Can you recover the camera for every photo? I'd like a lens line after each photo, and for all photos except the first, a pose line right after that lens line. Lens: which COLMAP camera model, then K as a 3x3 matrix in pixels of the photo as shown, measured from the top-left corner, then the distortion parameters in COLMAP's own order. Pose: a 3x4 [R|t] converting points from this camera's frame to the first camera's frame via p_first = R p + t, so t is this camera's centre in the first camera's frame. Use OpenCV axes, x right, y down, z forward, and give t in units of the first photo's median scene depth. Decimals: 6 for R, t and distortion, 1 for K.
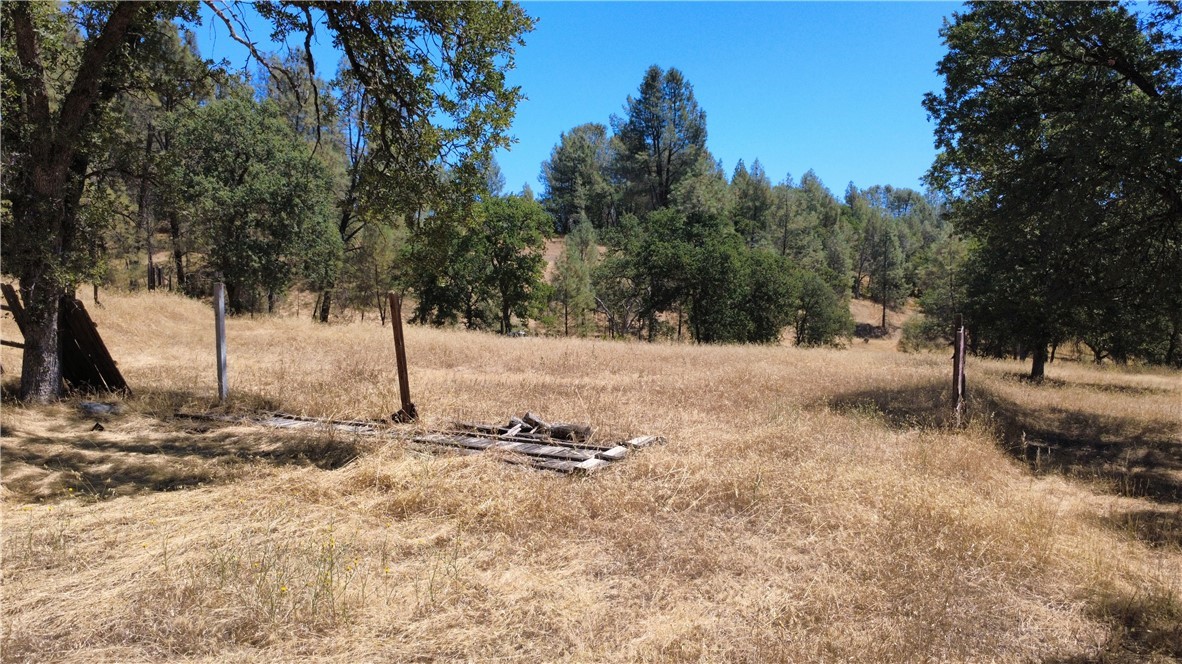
lens RADIAL K [[864.5, 0, 592.9], [0, 864.5, 329.9], [0, 0, 1]] dist [0.000083, -0.003590]
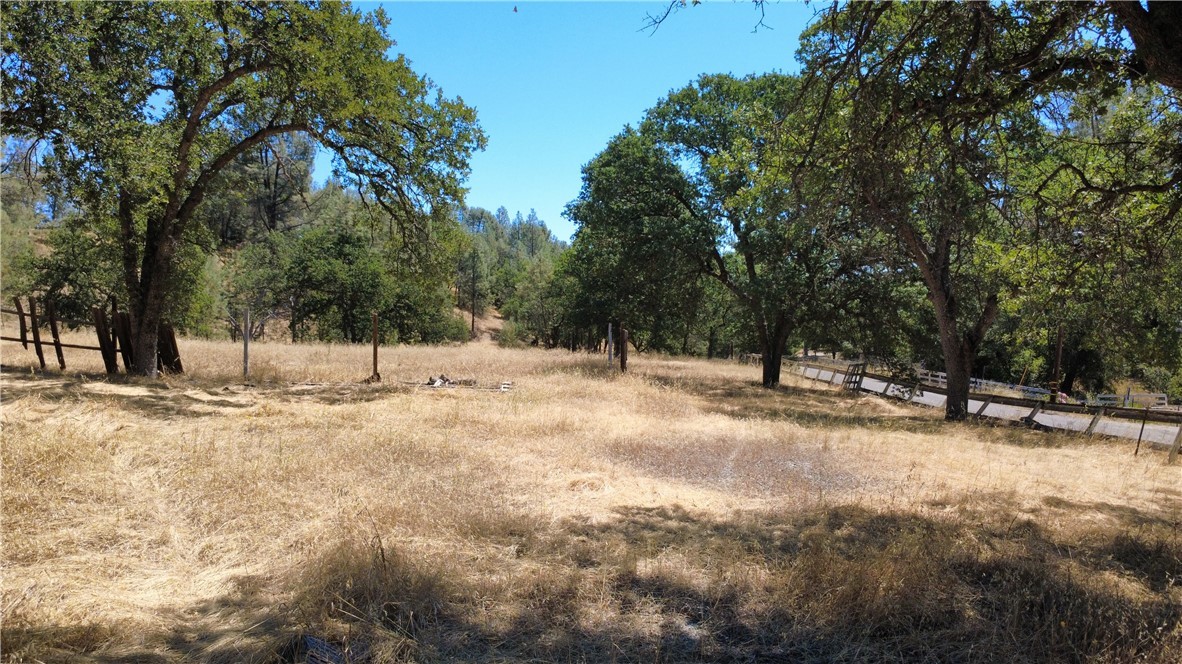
lens RADIAL K [[864.5, 0, 589.4], [0, 864.5, 333.9], [0, 0, 1]] dist [0.000083, -0.003590]
pose [[0.882009, -0.013342, 0.471045, -0.082104], [0.014415, 0.999895, 0.001330, 0.000633], [-0.471013, 0.005617, 0.882108, -0.104977]]
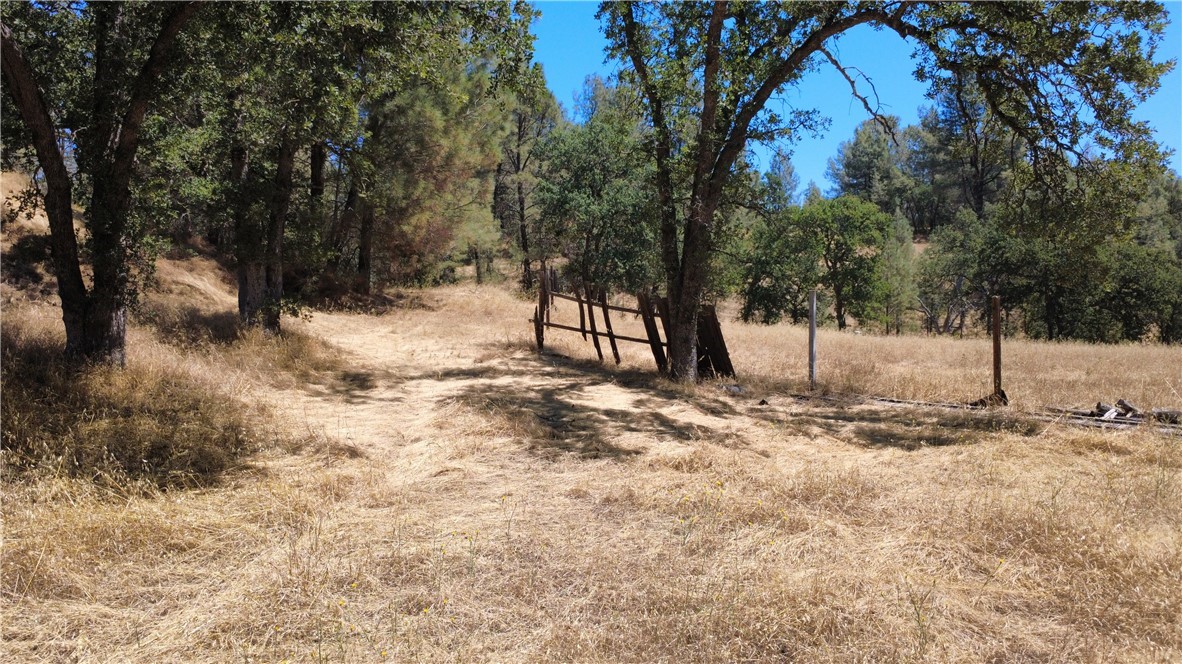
lens RADIAL K [[864.5, 0, 590.4], [0, 864.5, 331.3], [0, 0, 1]] dist [0.000083, -0.003590]
pose [[0.954397, 0.000594, -0.298541, -0.047035], [0.000052, 0.999998, 0.002154, 0.000287], [0.298542, -0.002071, 0.954394, -0.036192]]
